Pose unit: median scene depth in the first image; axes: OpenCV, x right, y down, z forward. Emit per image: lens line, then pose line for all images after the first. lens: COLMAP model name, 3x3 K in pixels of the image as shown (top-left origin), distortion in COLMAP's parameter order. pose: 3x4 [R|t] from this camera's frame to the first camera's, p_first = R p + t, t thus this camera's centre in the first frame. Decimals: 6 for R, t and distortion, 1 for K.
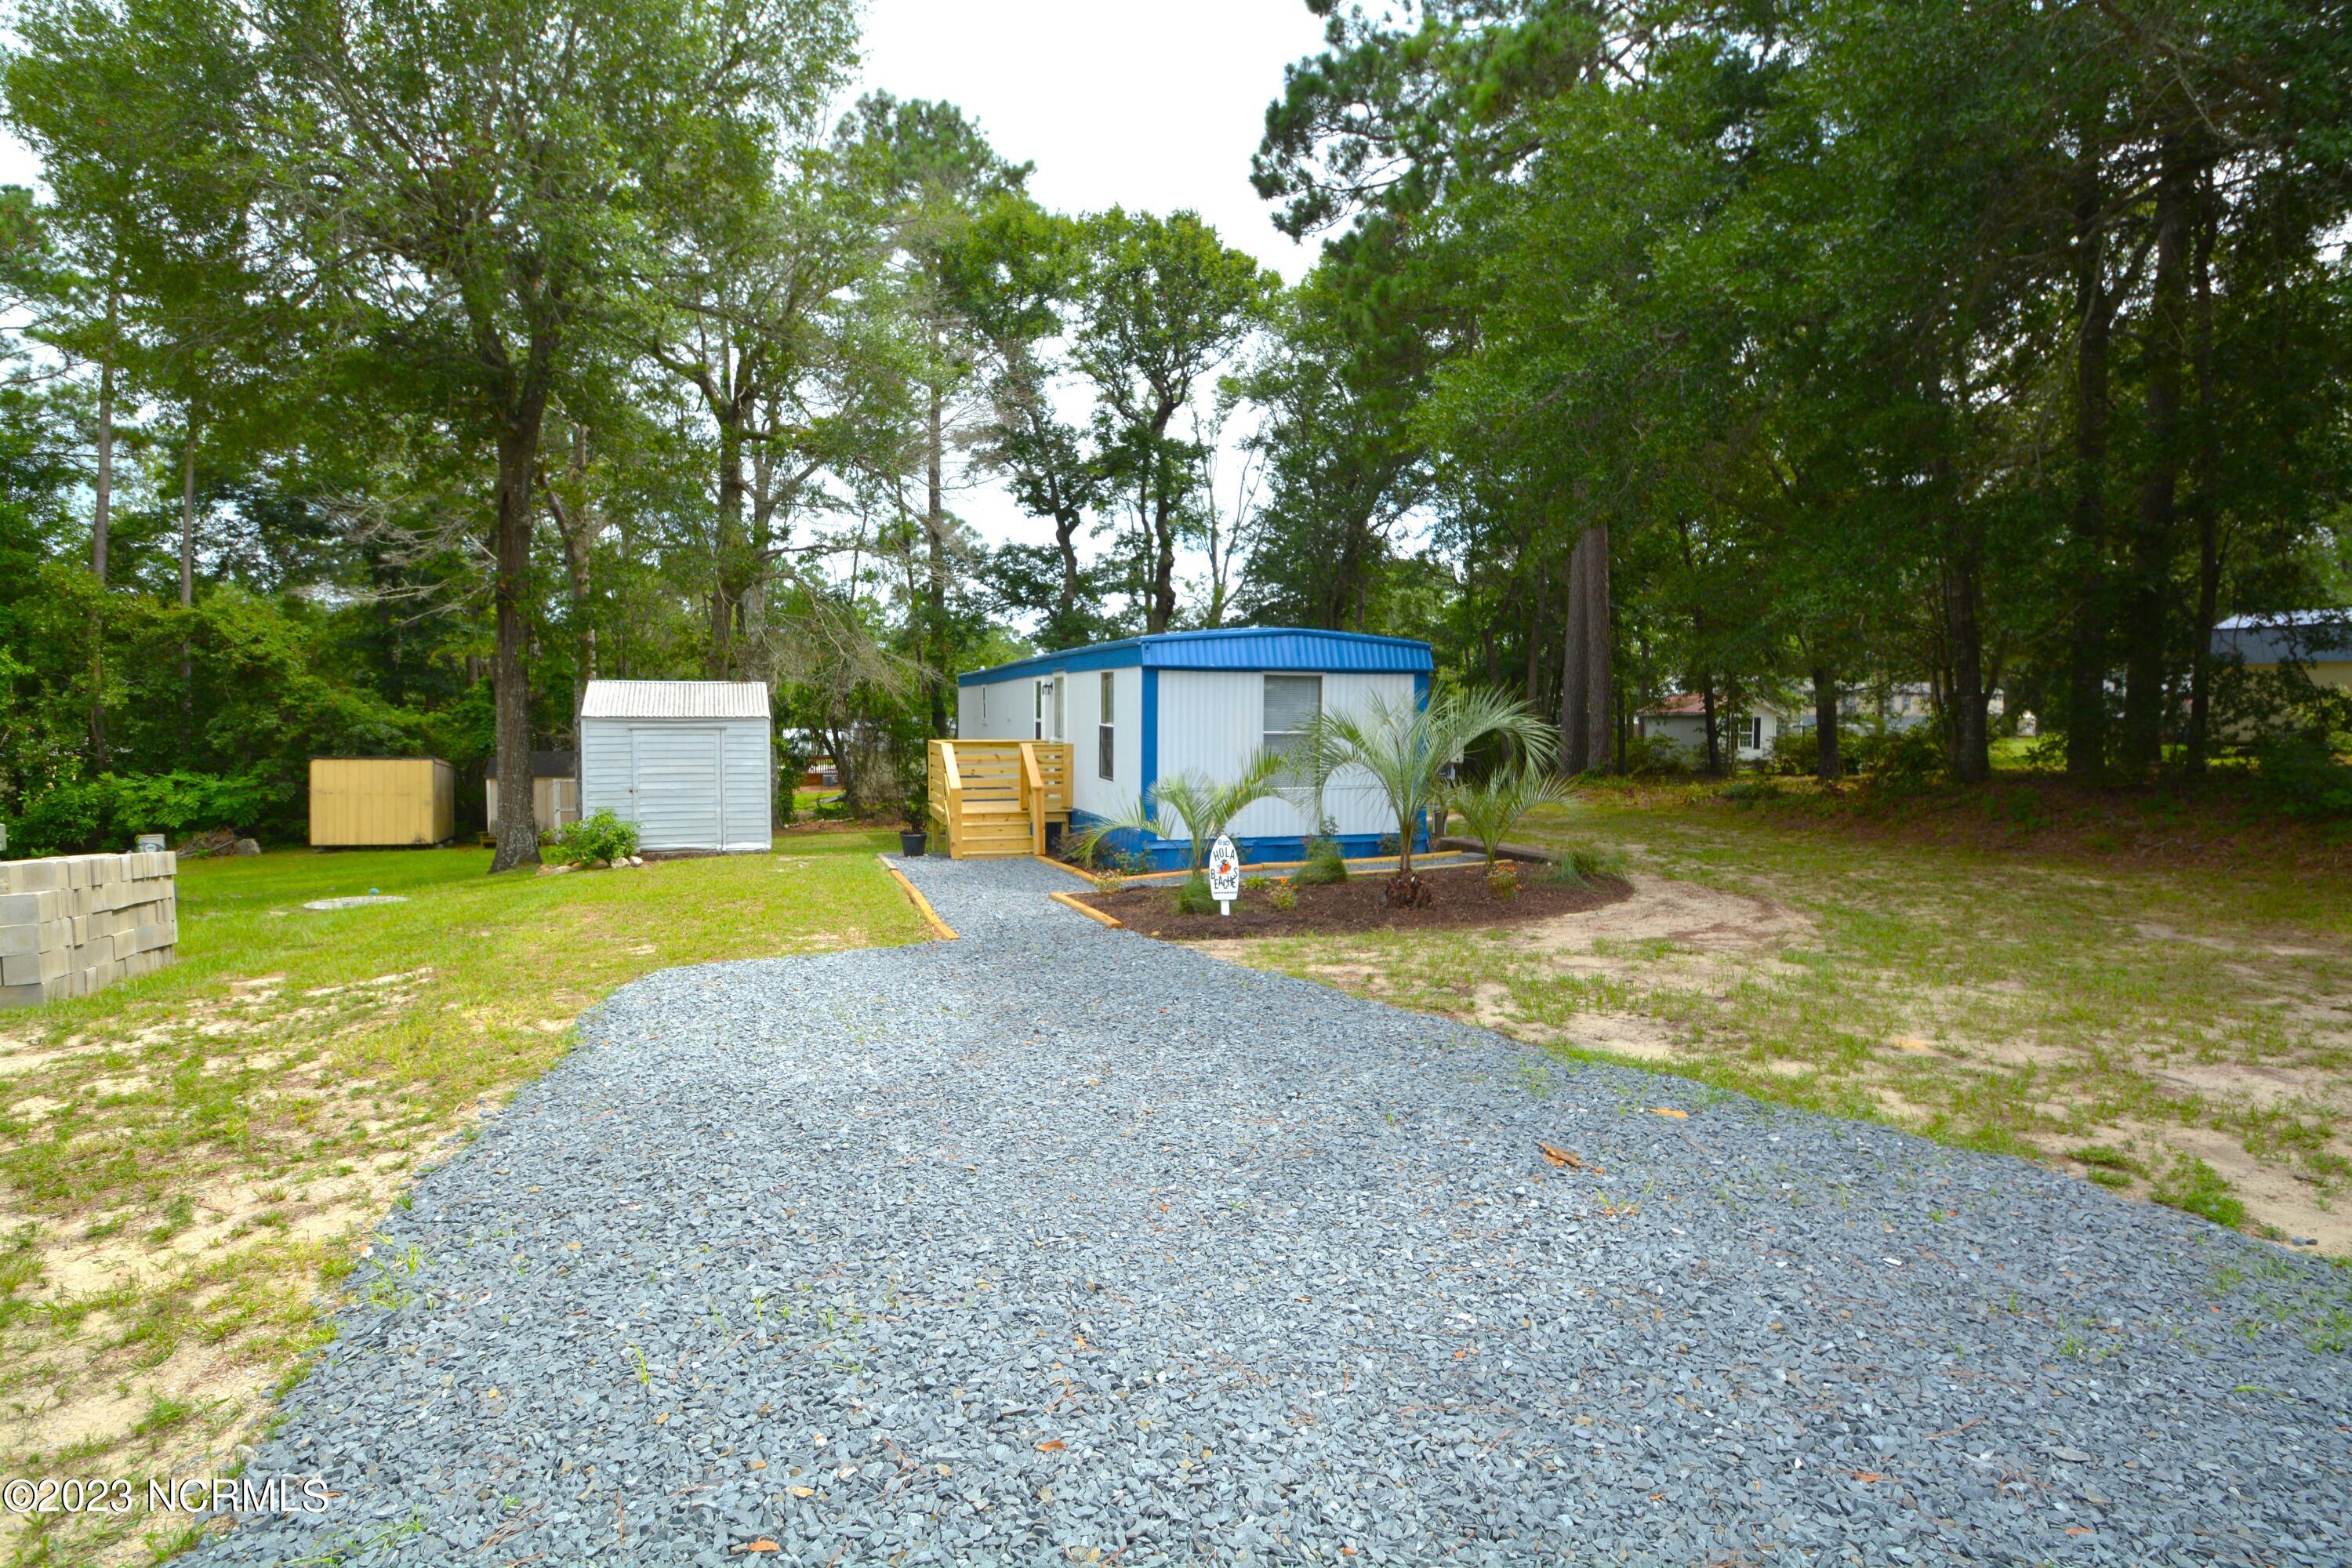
lens RADIAL K [[1227.2, 0, 1192.8], [0, 1227.2, 771.4], [0, 0, 1]] dist [-0.011781, 0.000212]
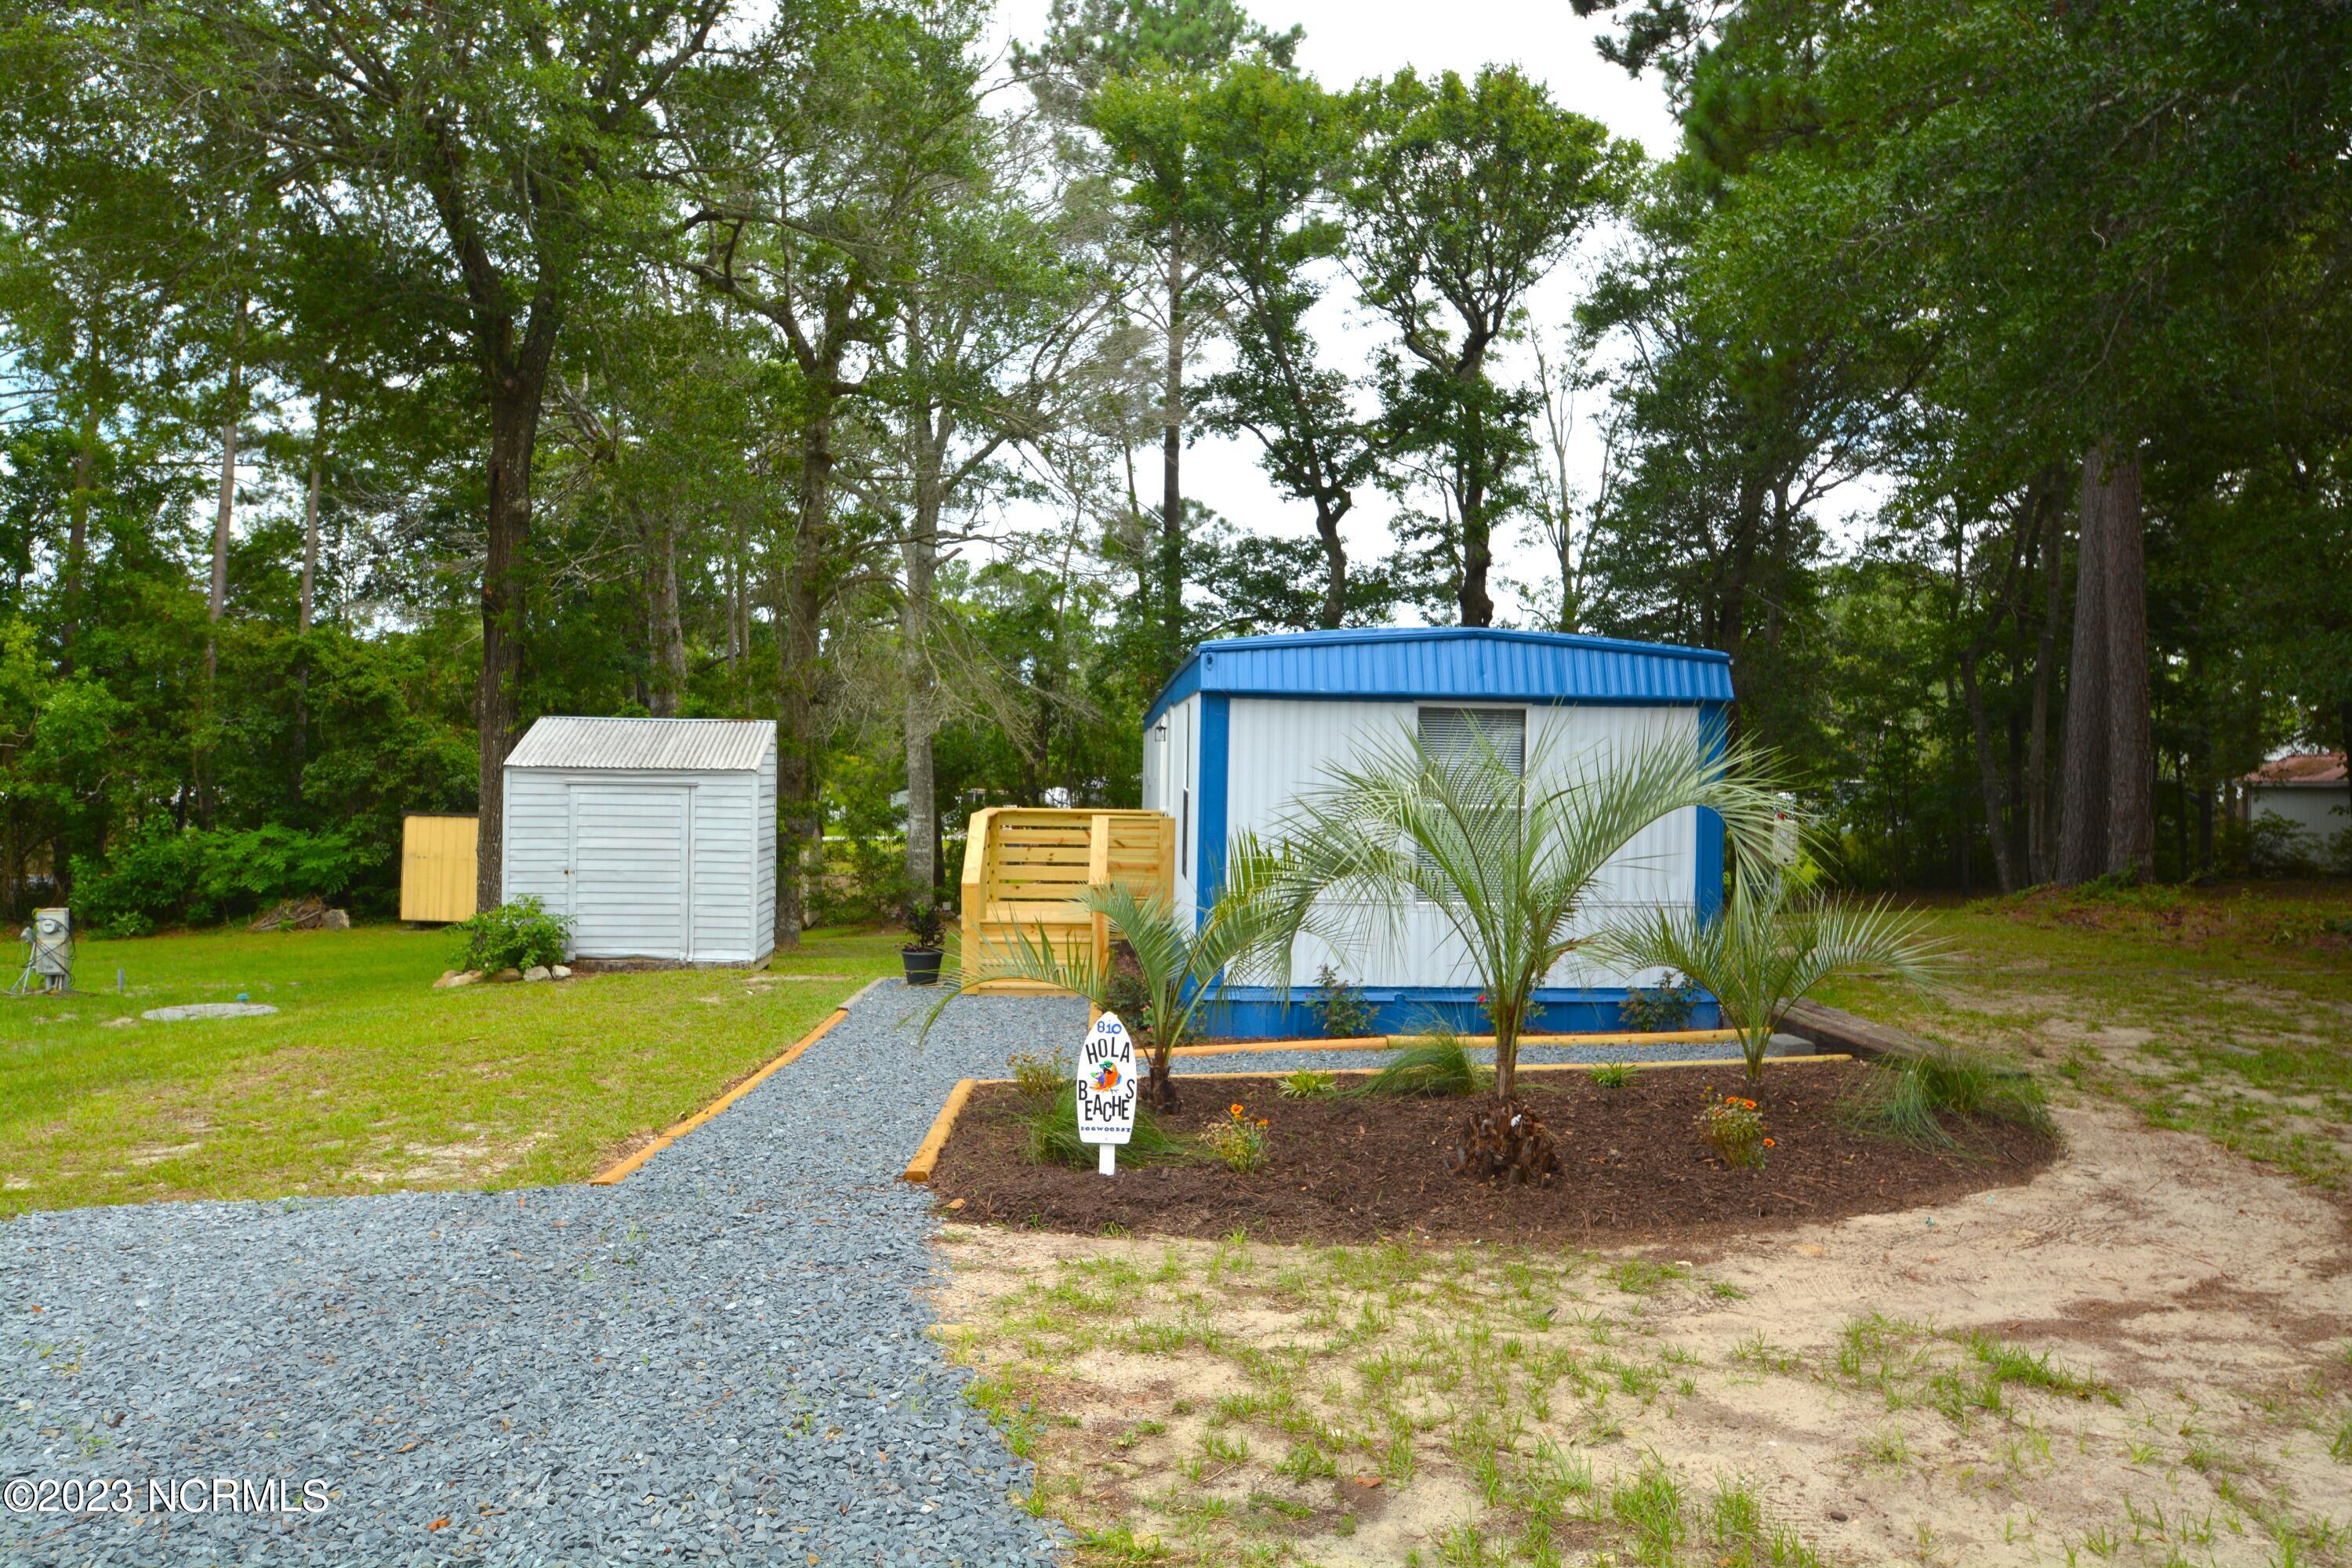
lens RADIAL K [[1585.8, 0, 1192.5], [0, 1585.8, 774.0], [0, 0, 1]] dist [-0.040181, 0.006156]
pose [[0.967621, 0.012532, -0.252097, 0.112919], [-0.024239, 0.998764, -0.043385, -0.009193], [0.251242, 0.048091, 0.966729, 0.195873]]
